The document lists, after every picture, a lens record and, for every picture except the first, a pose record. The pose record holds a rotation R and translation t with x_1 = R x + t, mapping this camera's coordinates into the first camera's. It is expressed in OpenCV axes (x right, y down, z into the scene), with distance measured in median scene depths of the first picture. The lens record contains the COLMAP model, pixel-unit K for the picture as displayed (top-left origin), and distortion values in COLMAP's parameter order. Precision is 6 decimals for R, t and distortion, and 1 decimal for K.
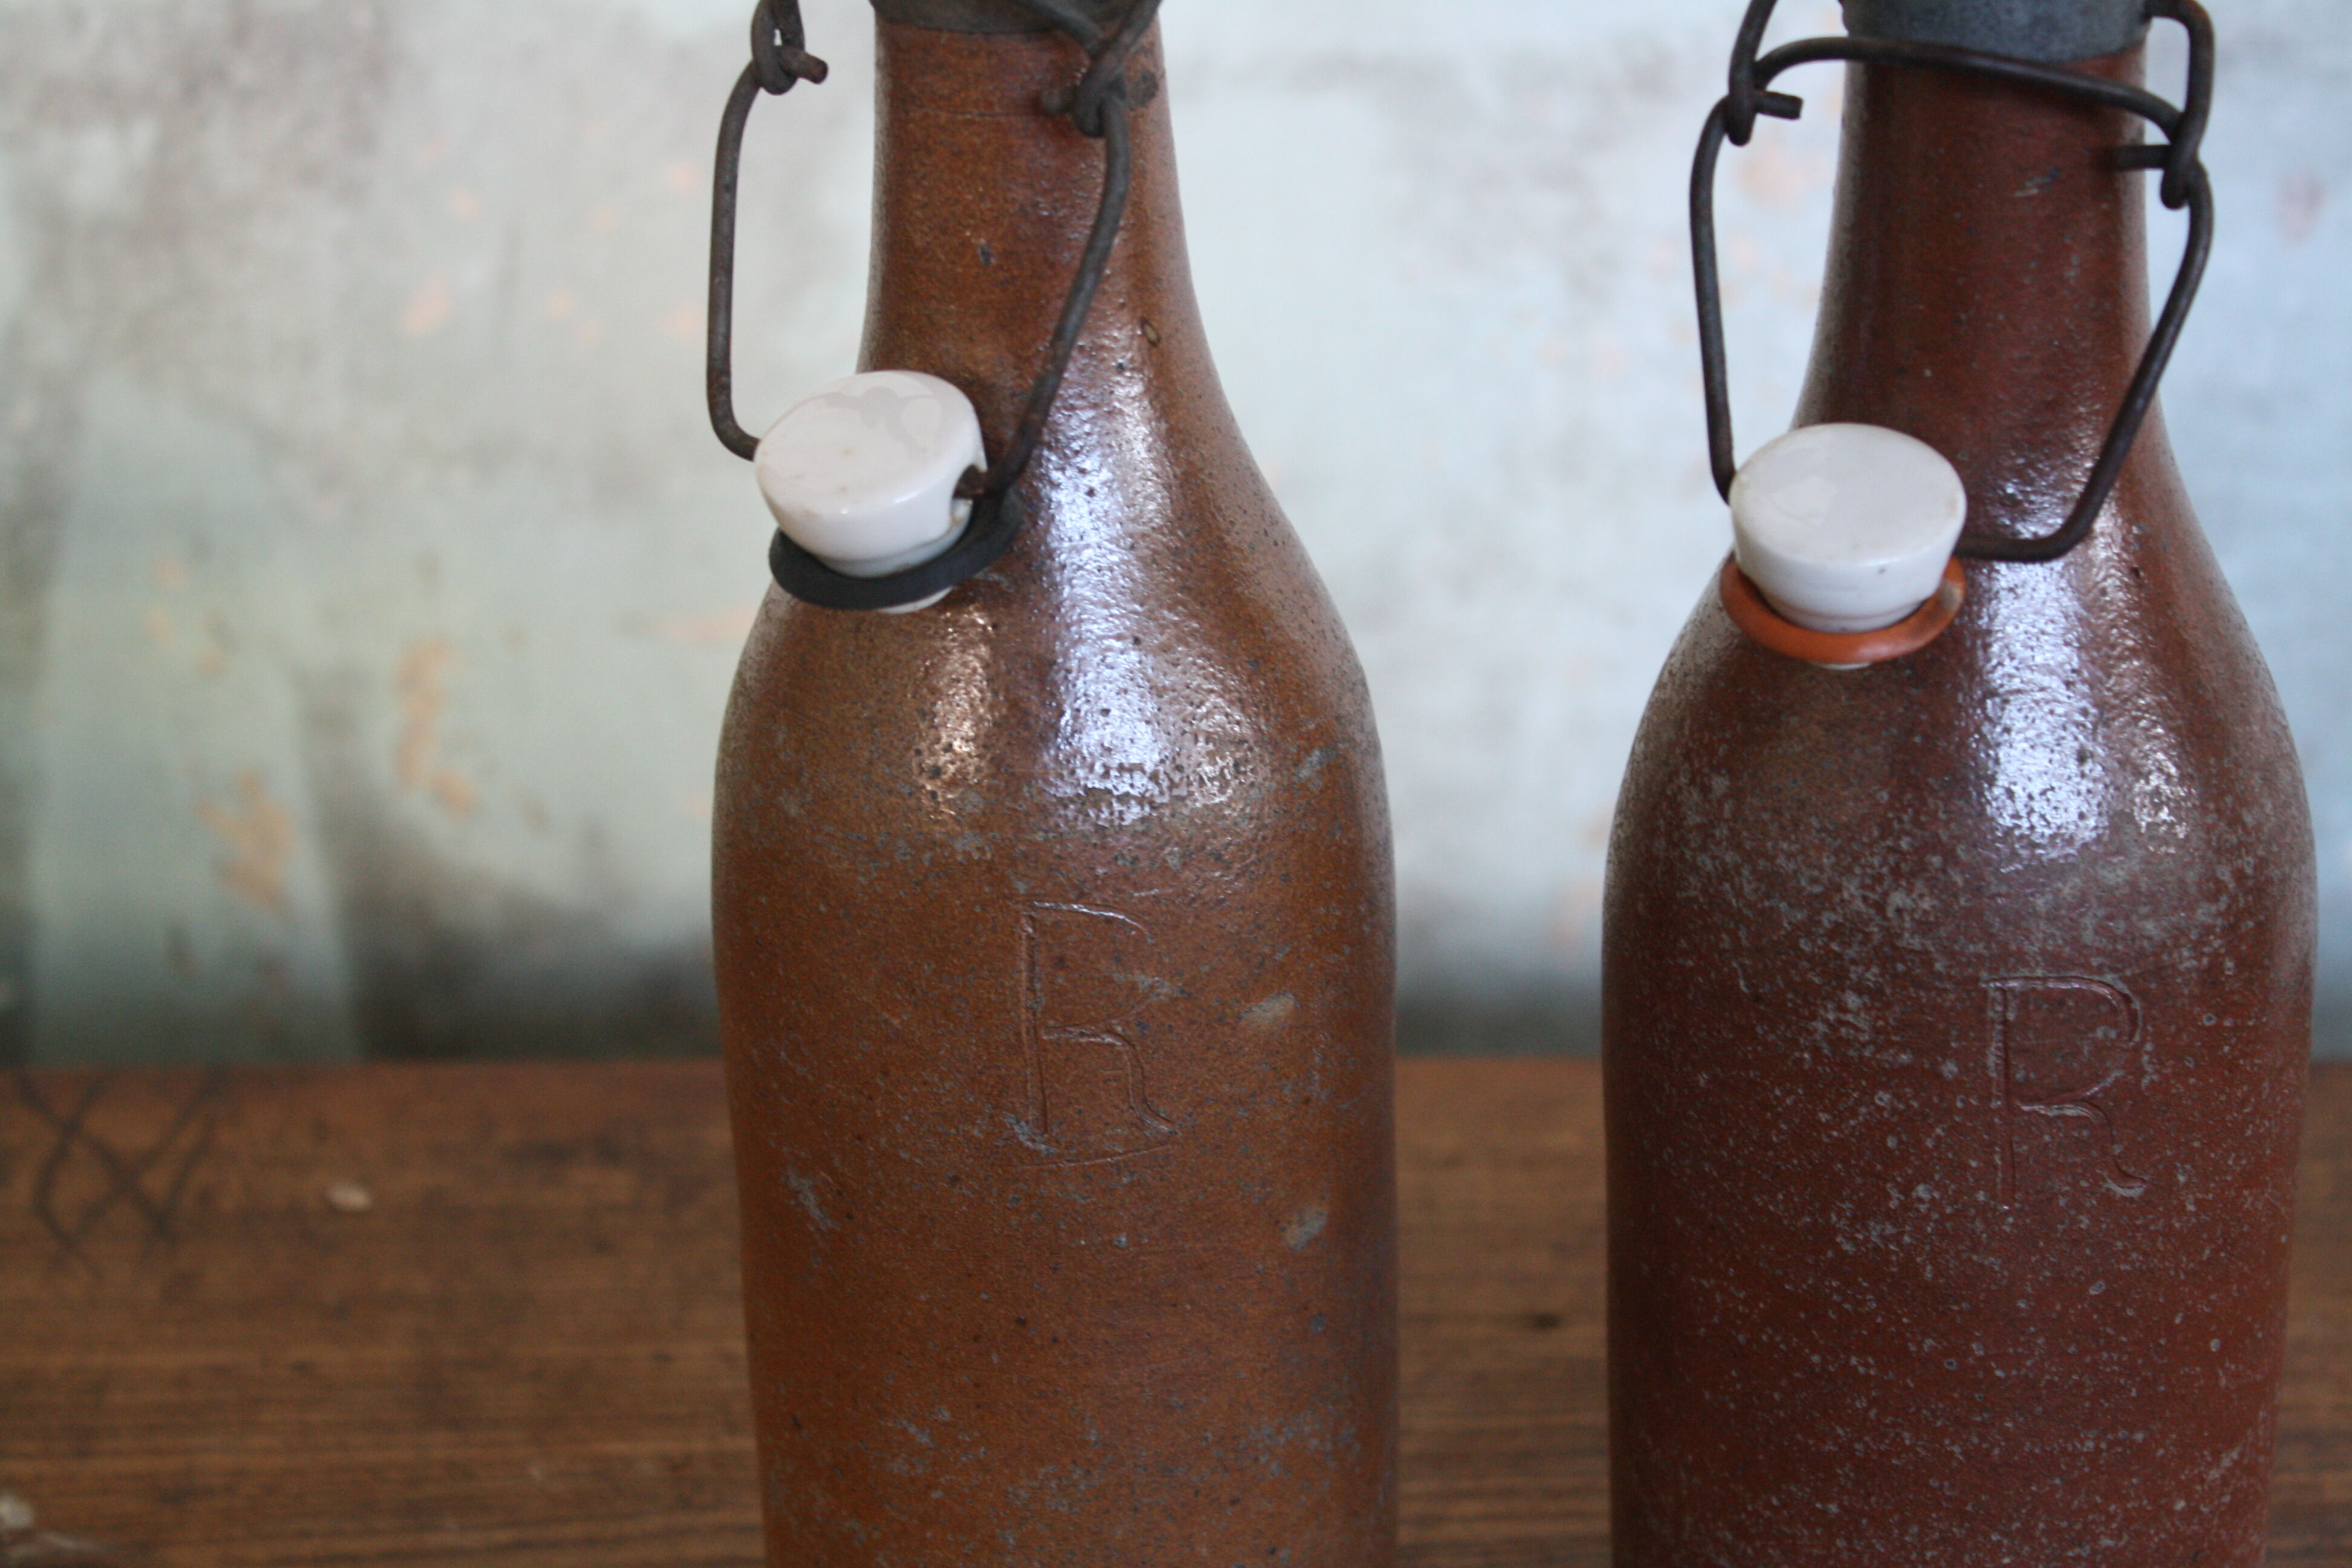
lens RADIAL K [[4436.4, 0, 1236.9], [0, 4436.4, 753.0], [0, 0, 1]] dist [0.059701, 0.000000]
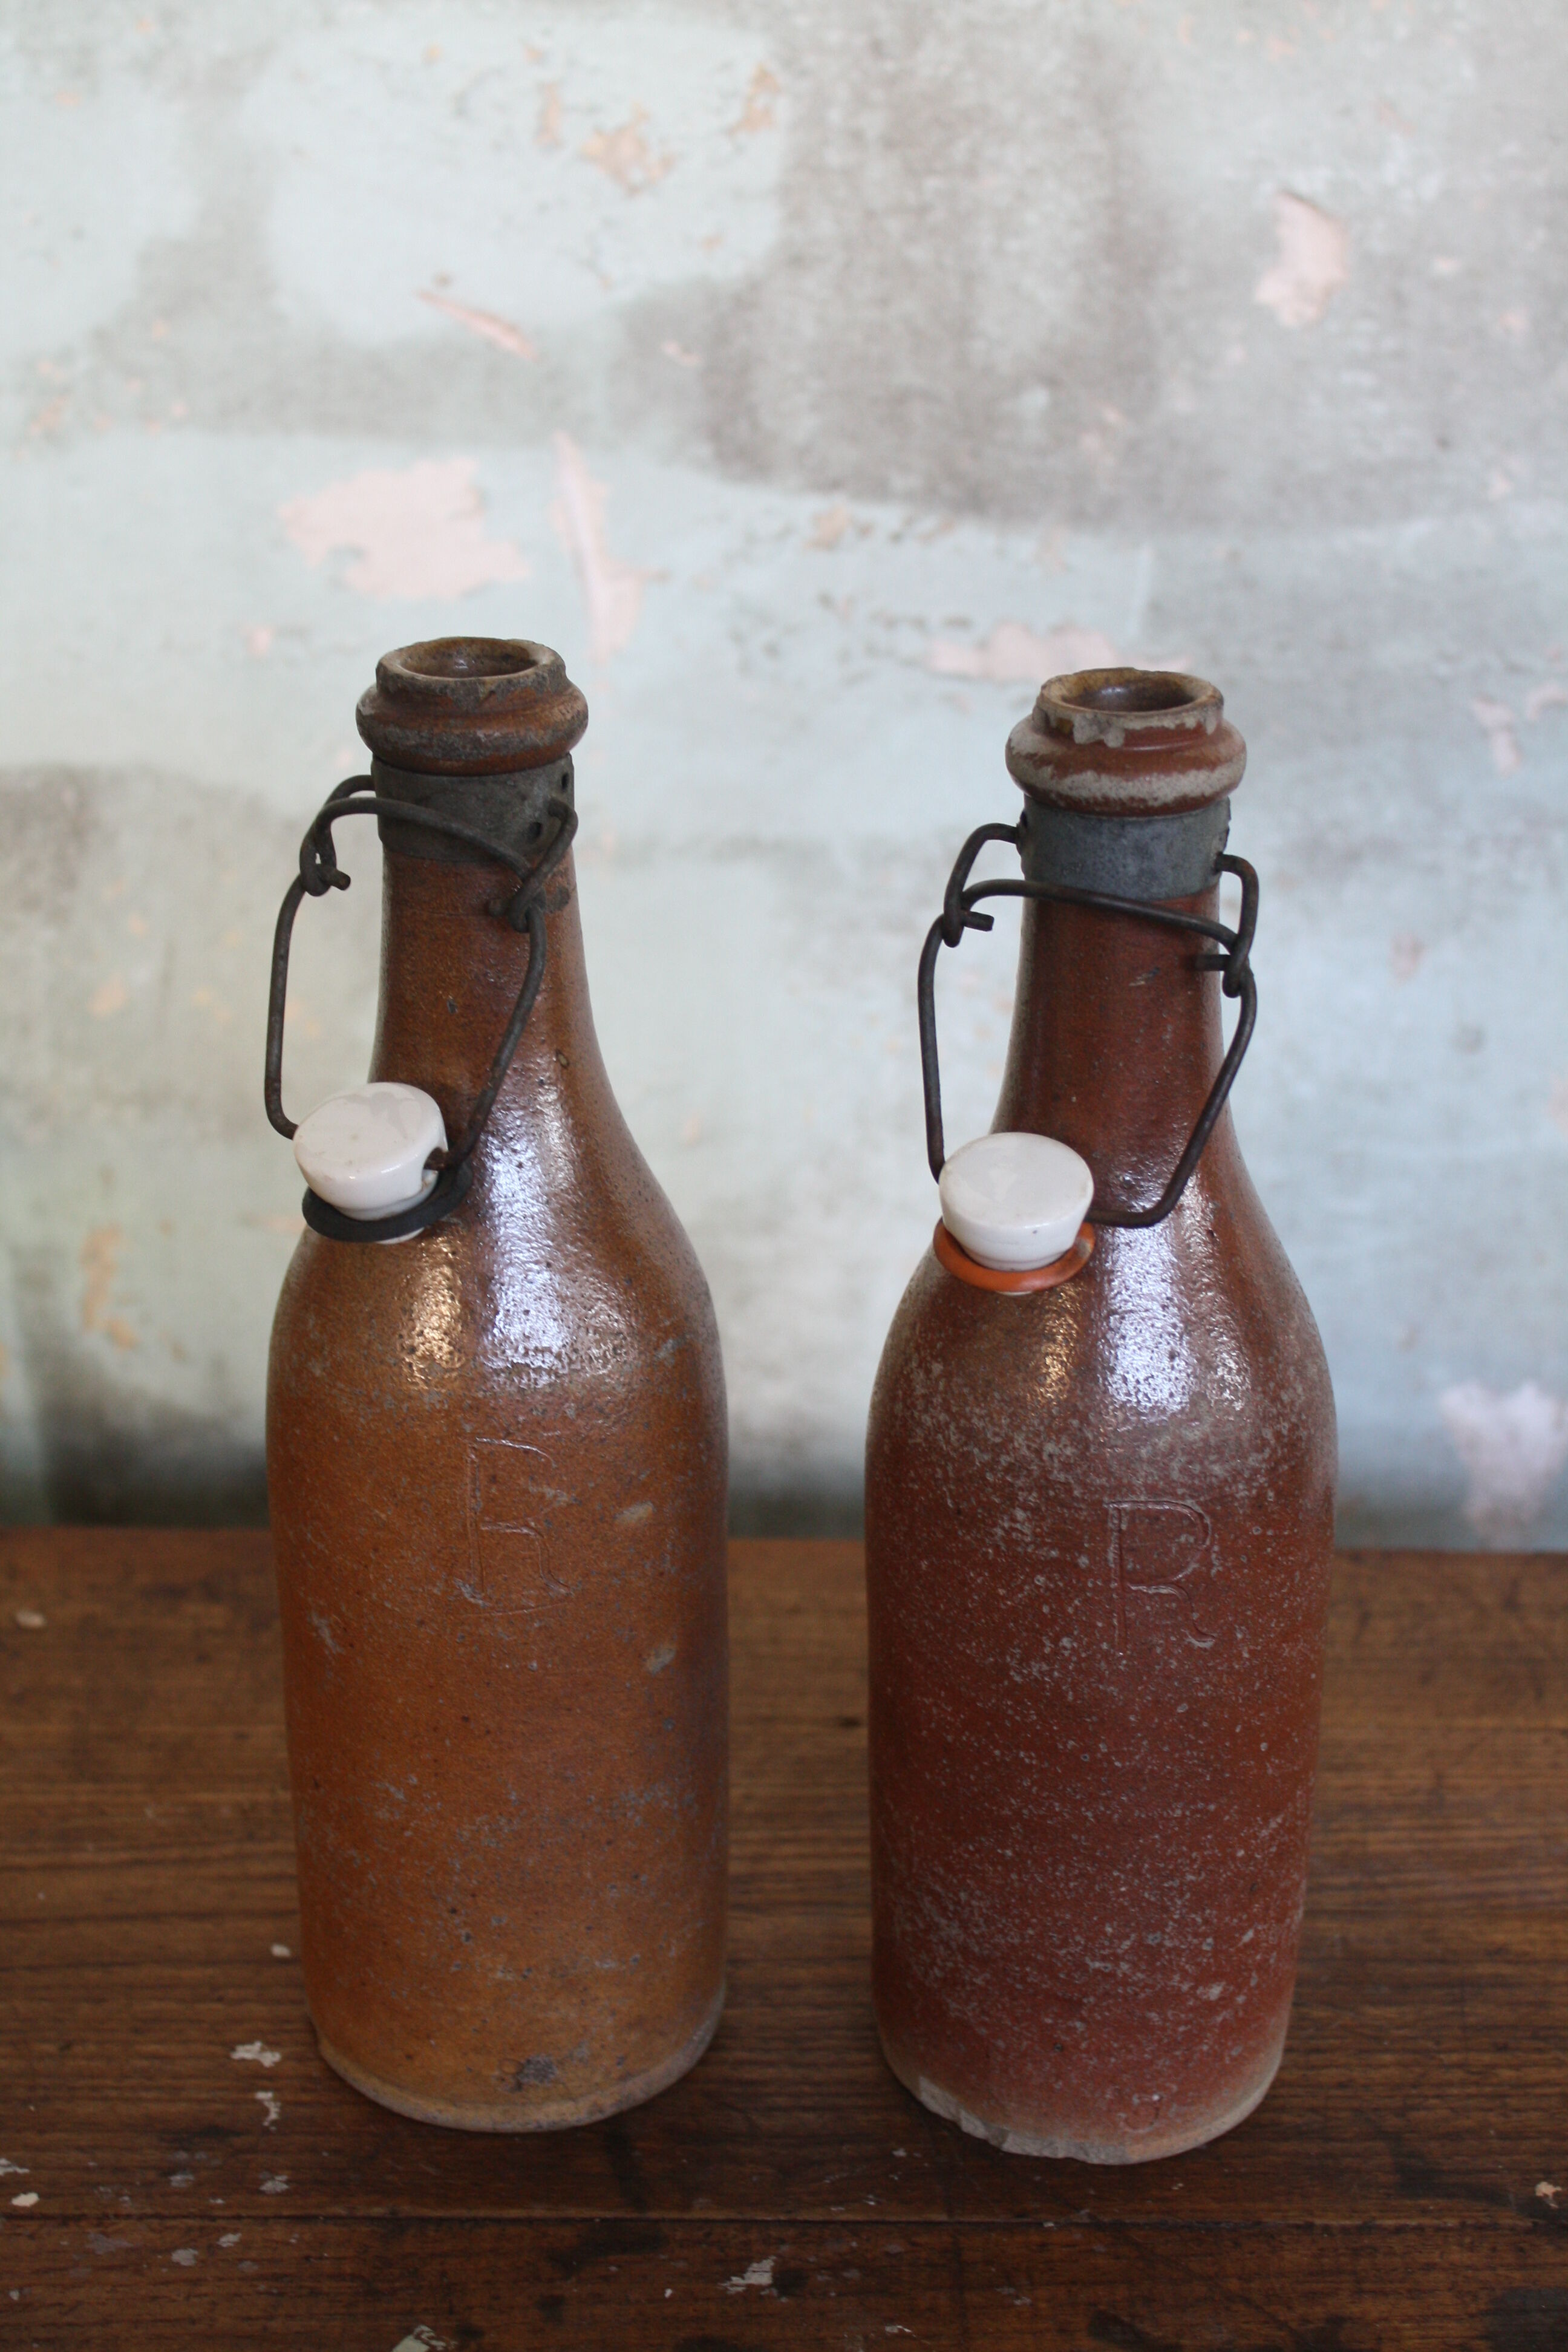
lens RADIAL K [[3284.2, 0, 821.8], [0, 3284.2, 1211.0], [0, 0, 1]] dist [-0.021407, 0.000000]
pose [[0.999501, 0.021298, 0.023306, 0.041508], [-0.020747, 0.999505, -0.023650, -0.018283], [-0.023798, 0.023154, 0.999449, -0.104637]]
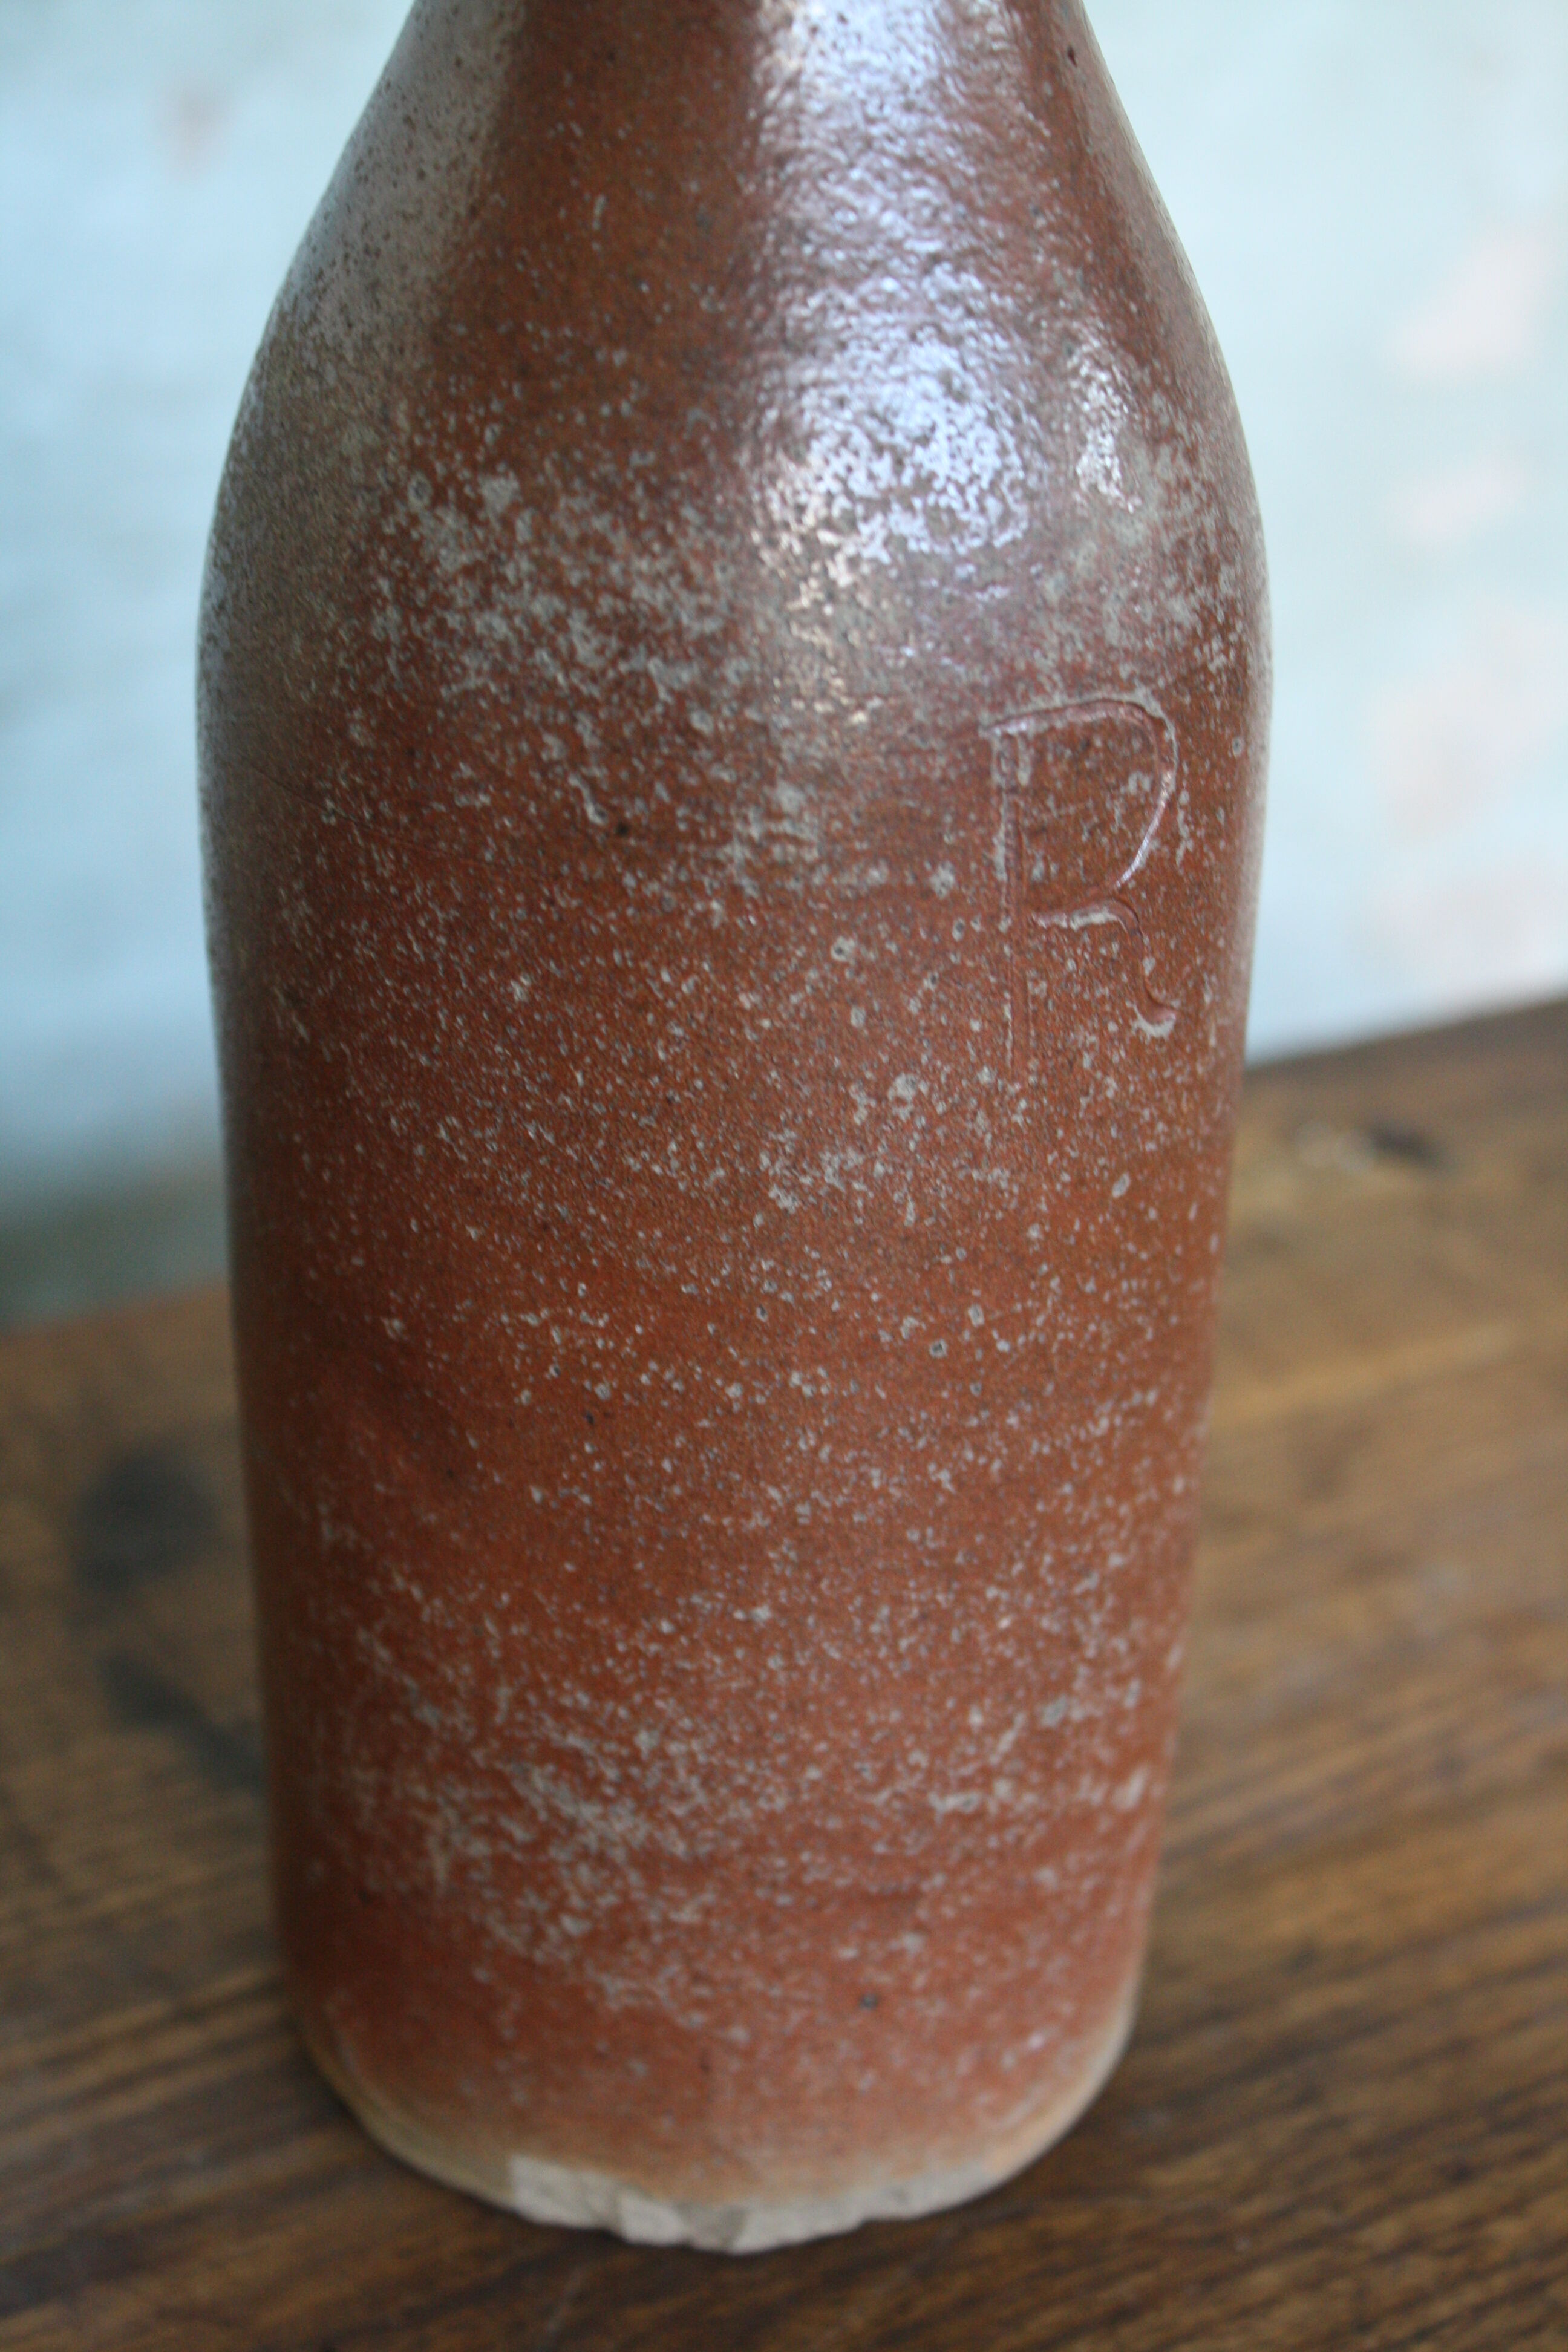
lens RADIAL K [[4148.2, 0, 781.0], [0, 4148.2, 1185.8], [0, 0, 1]] dist [-0.024635, 0.000000]
pose [[0.866896, -0.200707, 0.456299, -0.130412], [0.173492, 0.979613, 0.101283, 0.047680], [-0.467325, -0.008638, 0.884043, 0.466627]]
